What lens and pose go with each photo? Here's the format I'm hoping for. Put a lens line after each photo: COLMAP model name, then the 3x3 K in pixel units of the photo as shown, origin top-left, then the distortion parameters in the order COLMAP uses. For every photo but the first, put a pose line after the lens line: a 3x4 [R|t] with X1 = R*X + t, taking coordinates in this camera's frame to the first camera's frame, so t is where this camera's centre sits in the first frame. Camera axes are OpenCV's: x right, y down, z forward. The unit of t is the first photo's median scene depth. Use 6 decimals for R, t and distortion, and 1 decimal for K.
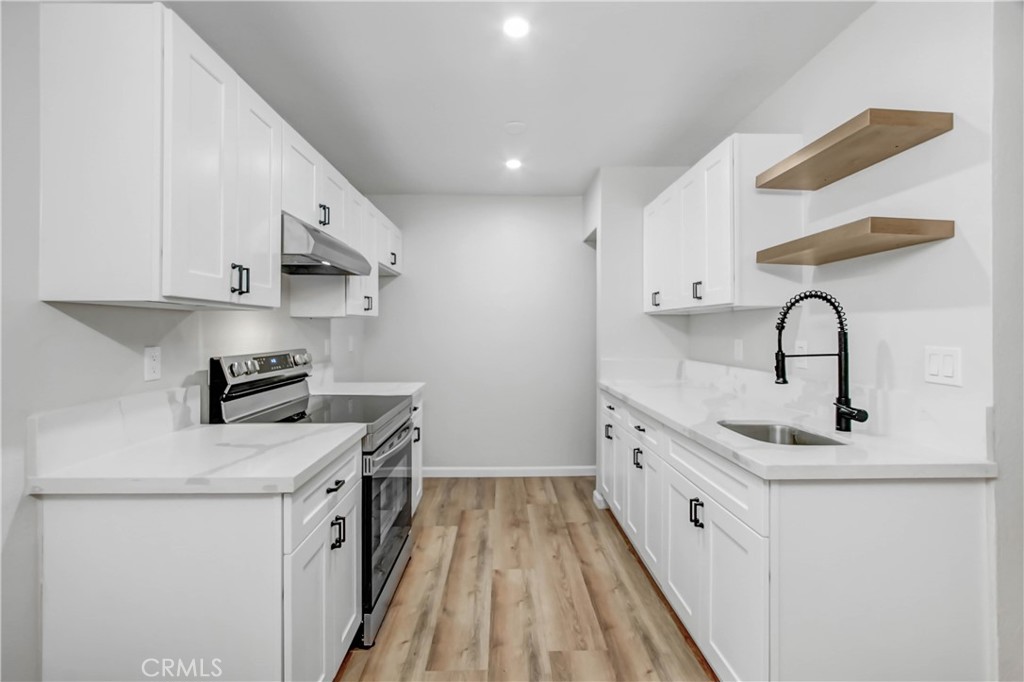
lens RADIAL K [[447.1, 0, 515.3], [0, 447.1, 333.4], [0, 0, 1]] dist [-0.021584, 0.000605]
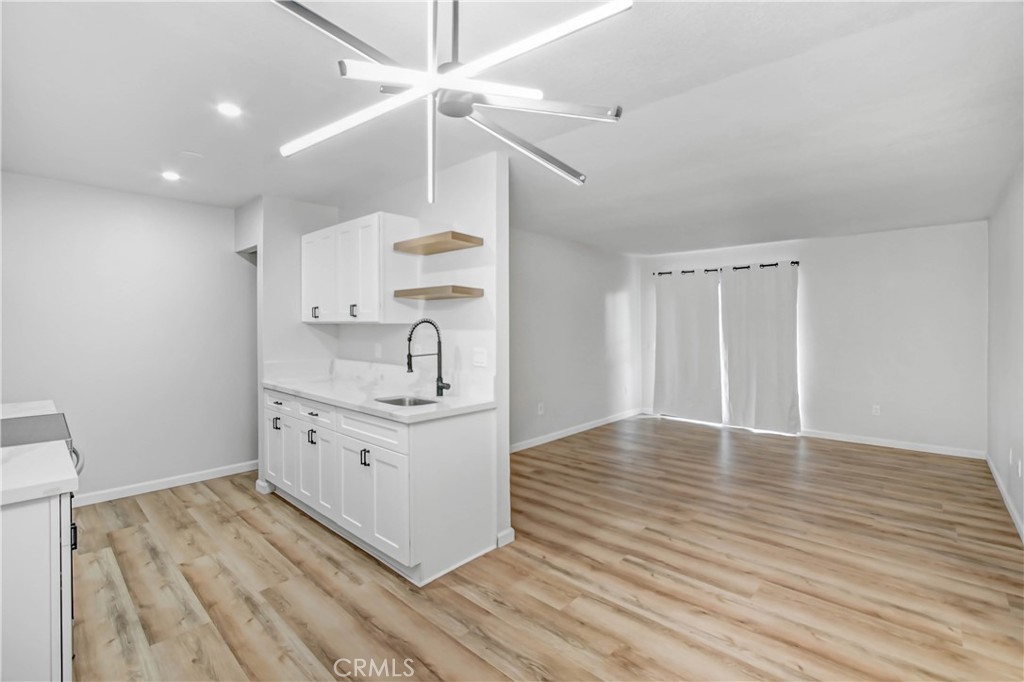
lens RADIAL K [[471.9, 0, 491.8], [0, 471.9, 325.5], [0, 0, 1]] dist [-0.001000, 0.001811]
pose [[0.722943, -0.006377, 0.690879, -0.330995], [0.006891, 0.999974, 0.002019, -0.052966], [-0.690874, 0.003301, 0.722968, -0.413917]]
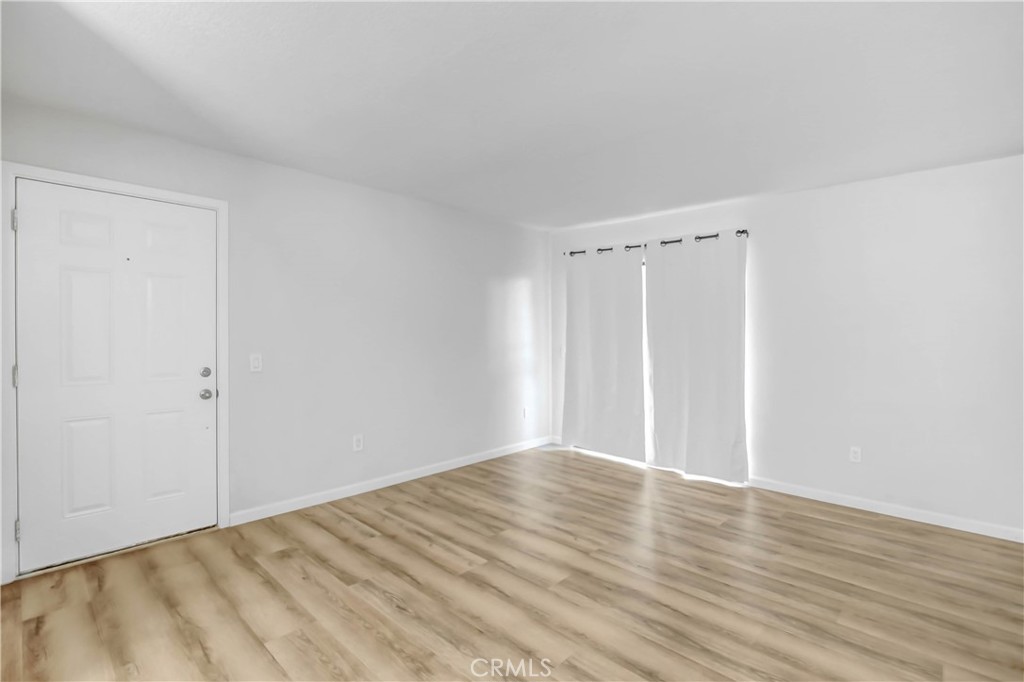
lens RADIAL K [[471.9, 0, 509.7], [0, 471.9, 335.3], [0, 0, 1]] dist [-0.001000, 0.001811]
pose [[0.730764, -0.000069, 0.682631, 0.835667], [-0.008180, 0.999927, 0.008858, -0.006051], [-0.682582, -0.012057, 0.730710, -0.386668]]
